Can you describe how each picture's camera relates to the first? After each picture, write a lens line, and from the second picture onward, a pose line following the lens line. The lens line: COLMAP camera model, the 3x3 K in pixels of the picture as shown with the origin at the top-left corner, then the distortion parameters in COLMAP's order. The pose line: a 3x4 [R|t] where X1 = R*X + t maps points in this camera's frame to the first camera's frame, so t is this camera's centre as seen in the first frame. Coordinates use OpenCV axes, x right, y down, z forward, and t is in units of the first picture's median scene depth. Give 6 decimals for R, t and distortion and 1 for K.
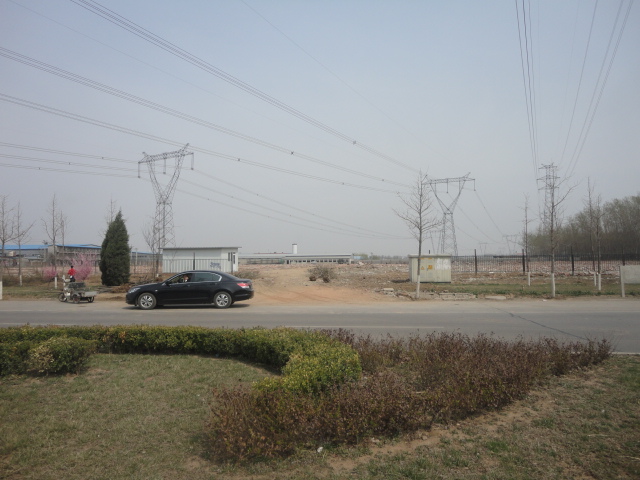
lens RADIAL K [[437.0, 0, 320.0], [0, 437.0, 240.0], [0, 0, 1]] dist [0.006149, 0.001929]
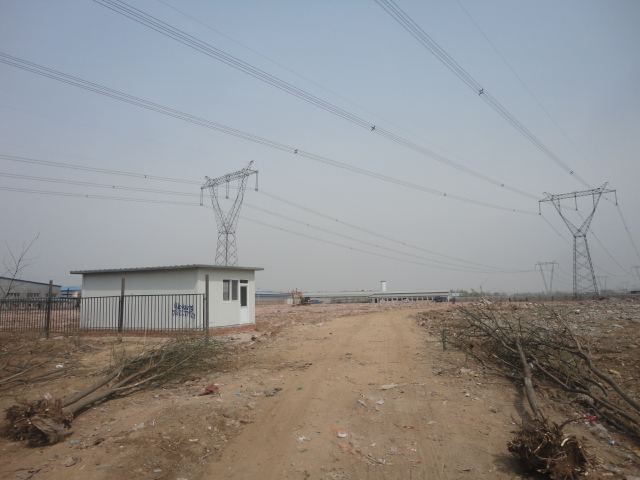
lens RADIAL K [[437.0, 0, 320.0], [0, 437.0, 240.0], [0, 0, 1]] dist [0.006149, 0.001929]
pose [[0.979666, -0.037542, -0.197092, -0.011157], [0.020179, 0.995793, -0.089377, 0.010327], [0.199618, 0.083583, 0.976302, 0.204759]]
